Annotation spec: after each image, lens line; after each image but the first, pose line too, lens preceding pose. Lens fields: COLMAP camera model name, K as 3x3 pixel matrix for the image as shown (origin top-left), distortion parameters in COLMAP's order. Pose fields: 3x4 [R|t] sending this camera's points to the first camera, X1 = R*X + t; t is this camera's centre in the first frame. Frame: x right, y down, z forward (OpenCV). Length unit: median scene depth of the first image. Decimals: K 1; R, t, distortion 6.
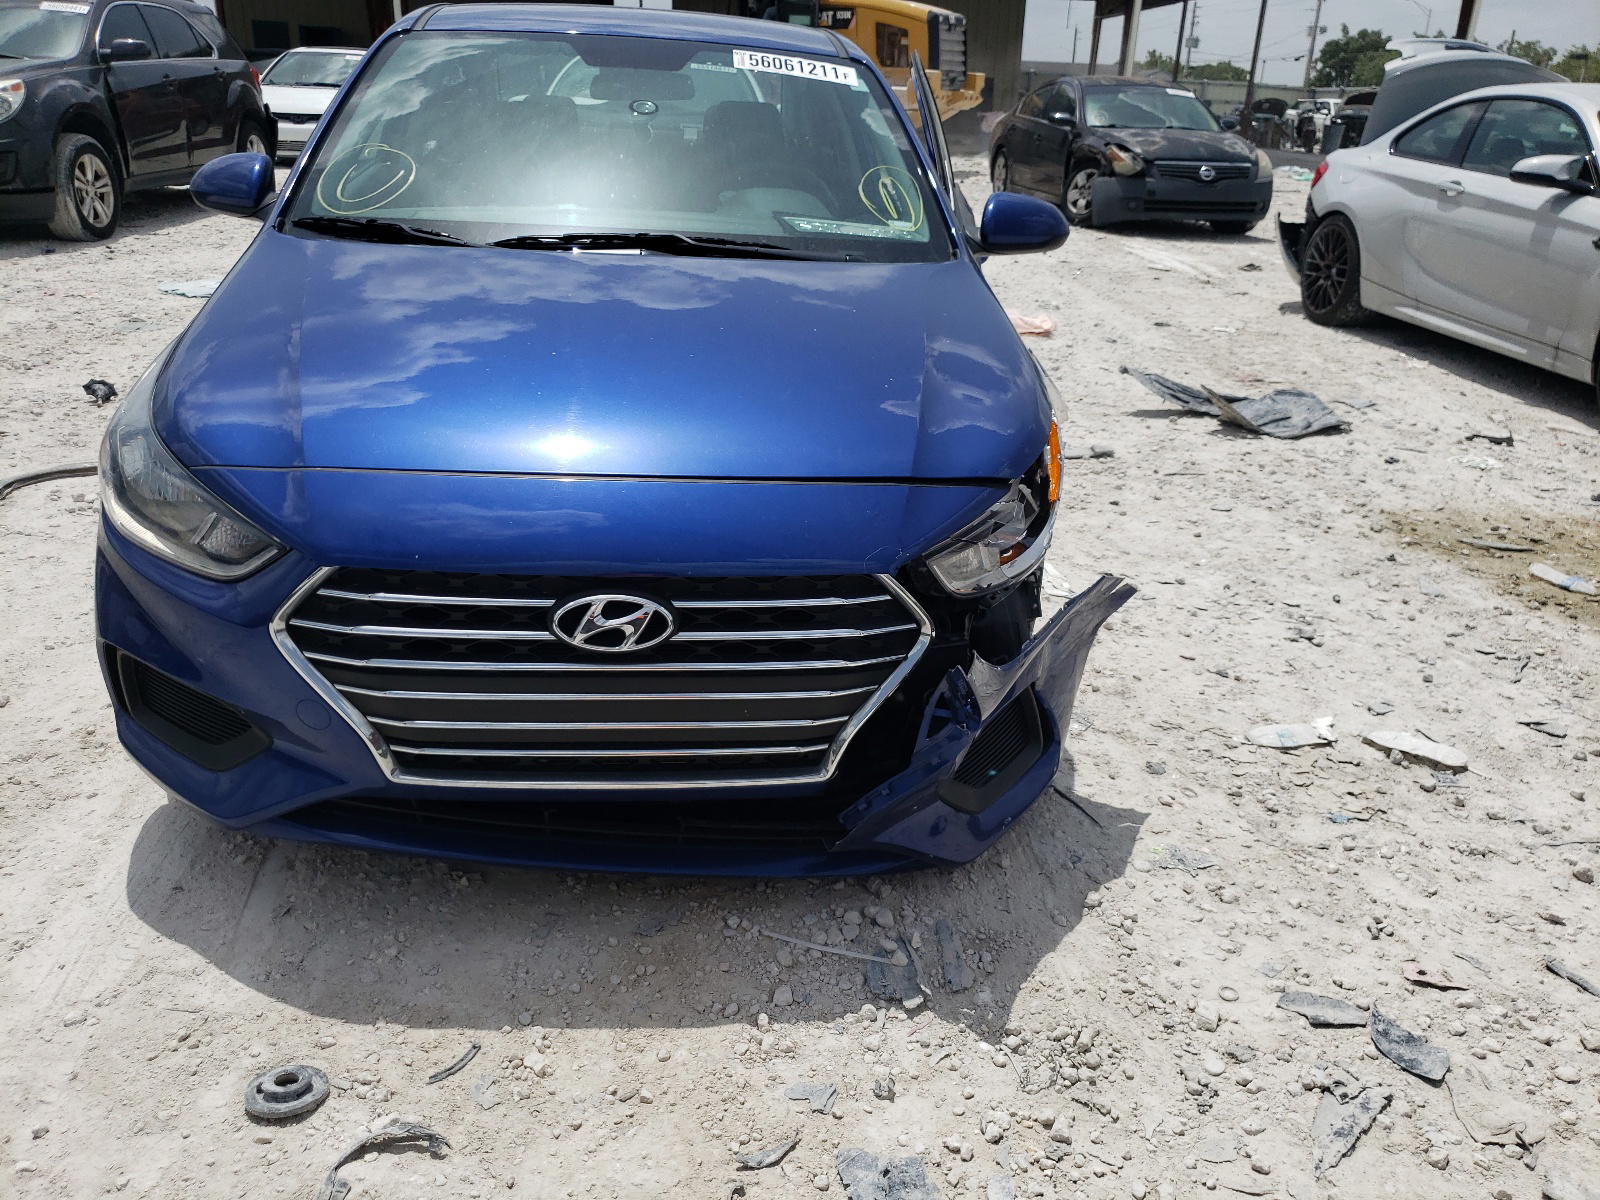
lens RADIAL K [[1293.5, 0, 798.7], [0, 1293.5, 630.3], [0, 0, 1]] dist [-0.003363, -0.002000]
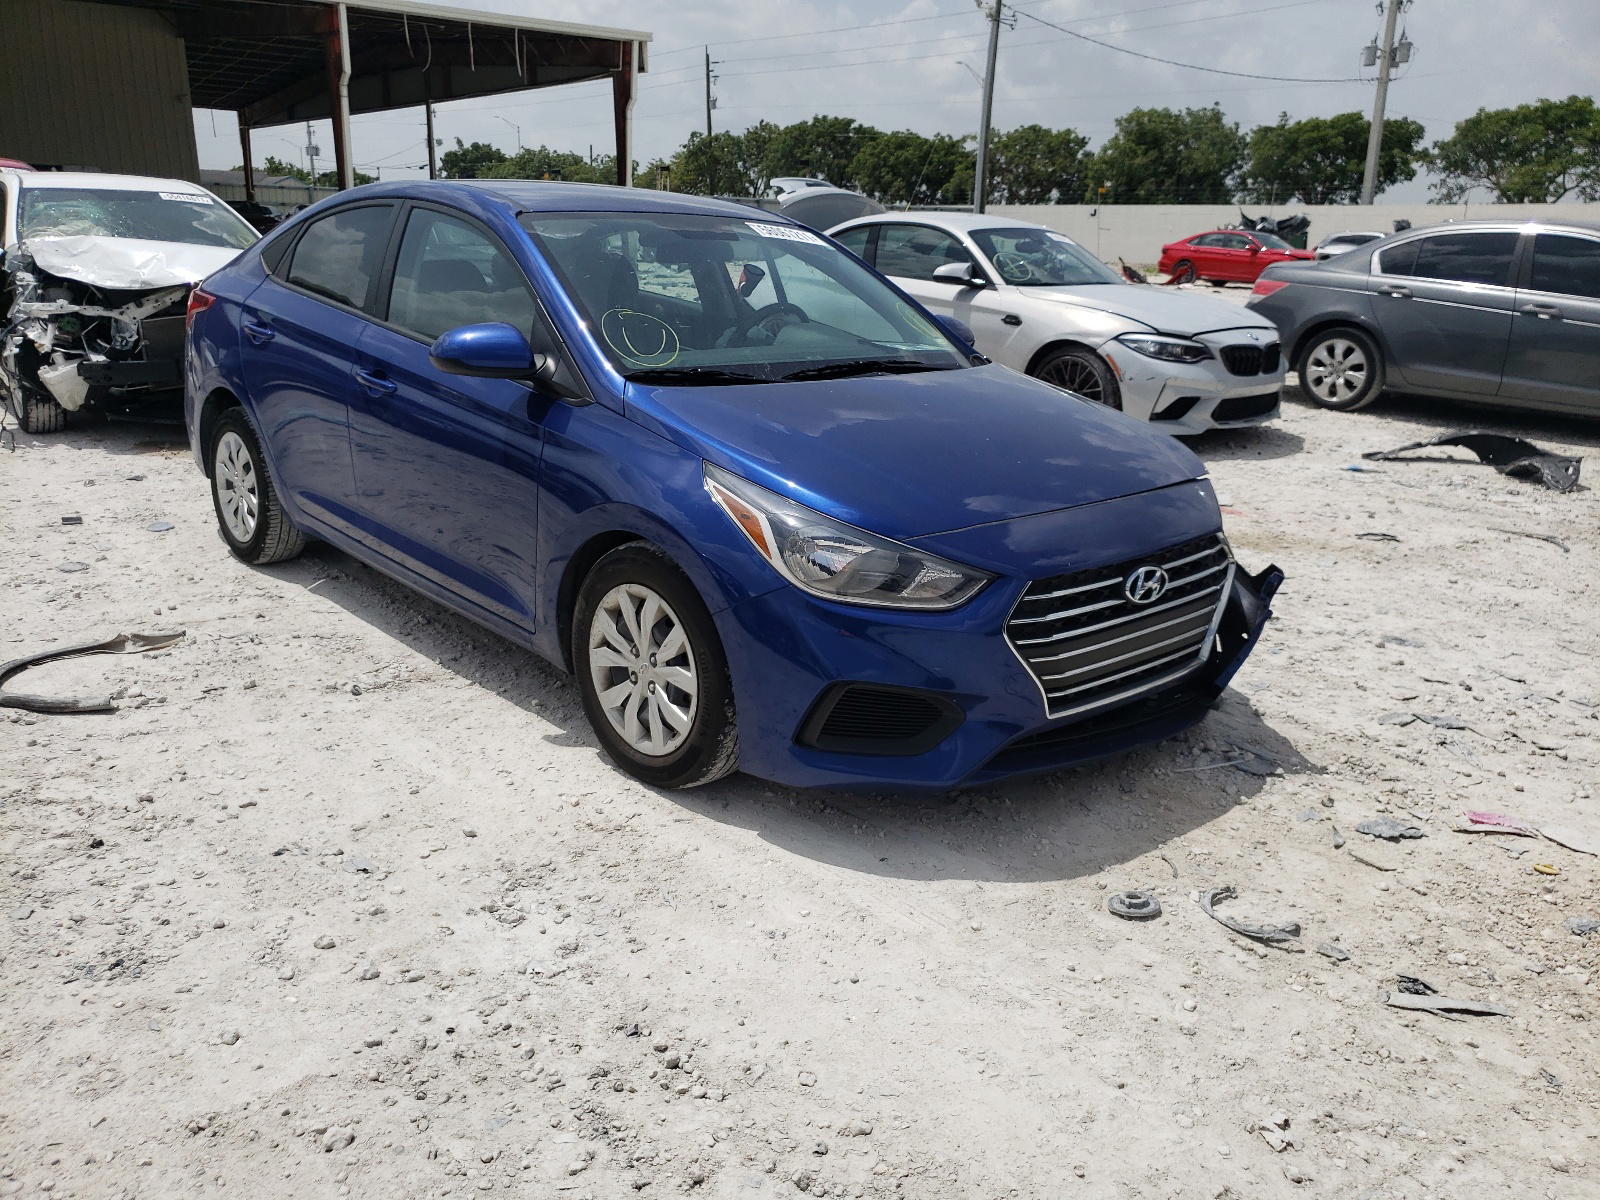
lens RADIAL K [[1330.5, 0, 800.0], [0, 1330.5, 600.0], [0, 0, 1]] dist [0.005386, 0.023852]
pose [[0.776897, -0.187783, 0.600973, -1.469388], [0.244501, 0.969560, -0.013120, -0.070180], [-0.580216, 0.157131, 0.799161, -0.095418]]
